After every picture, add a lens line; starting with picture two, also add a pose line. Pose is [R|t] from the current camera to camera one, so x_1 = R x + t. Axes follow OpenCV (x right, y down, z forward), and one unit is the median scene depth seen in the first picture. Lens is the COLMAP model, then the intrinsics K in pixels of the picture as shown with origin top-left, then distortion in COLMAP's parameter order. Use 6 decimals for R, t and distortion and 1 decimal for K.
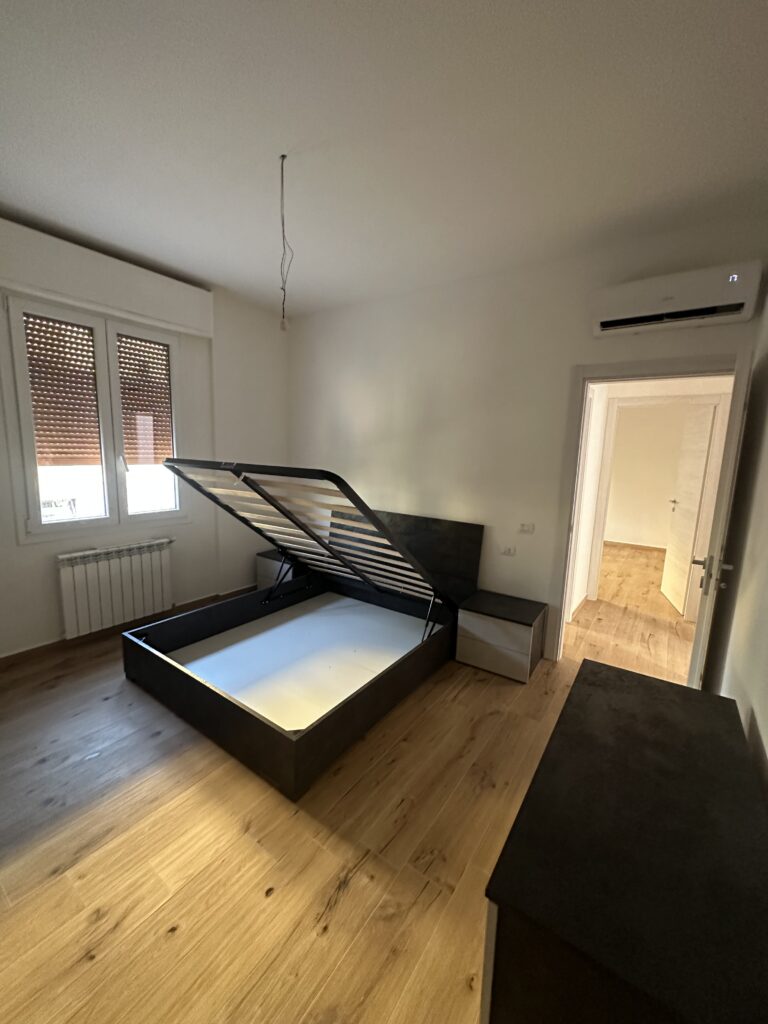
lens RADIAL K [[406.1, 0, 383.7], [0, 406.1, 512.9], [0, 0, 1]] dist [-0.002519, 0.000889]
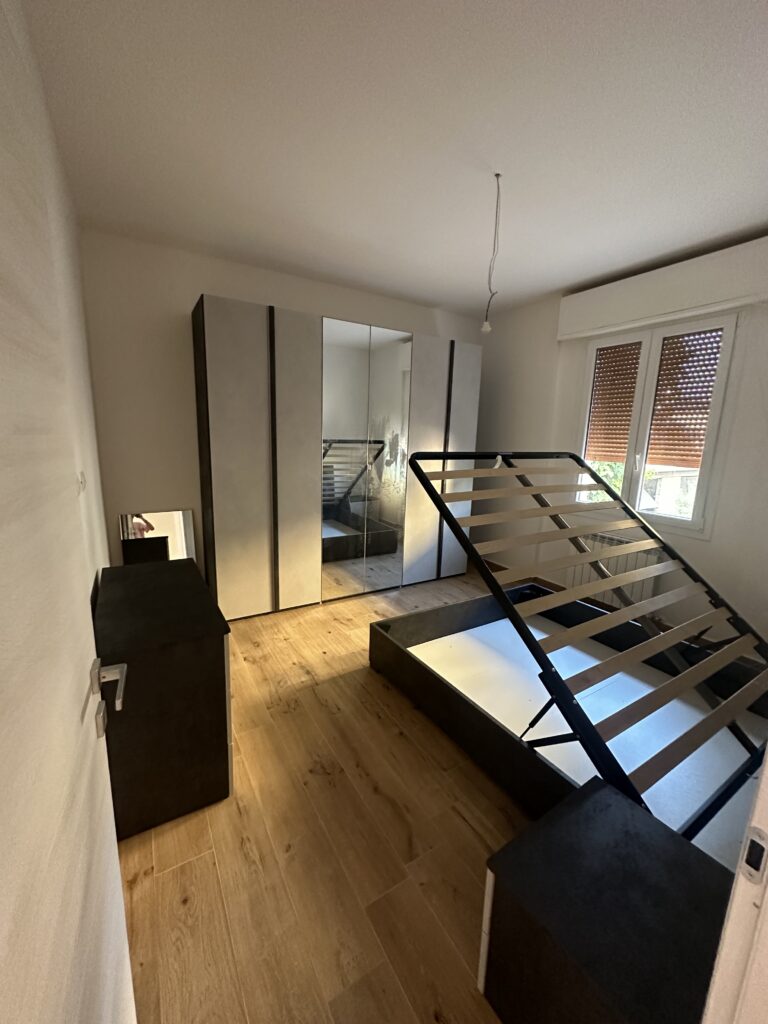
lens RADIAL K [[406.1, 0, 386.5], [0, 406.1, 509.4], [0, 0, 1]] dist [-0.002519, 0.000889]
pose [[-0.385185, 0.123979, -0.914474, 1.009224], [-0.182250, 0.961199, 0.207079, -0.171538], [0.904664, 0.246427, -0.347644, 1.336463]]
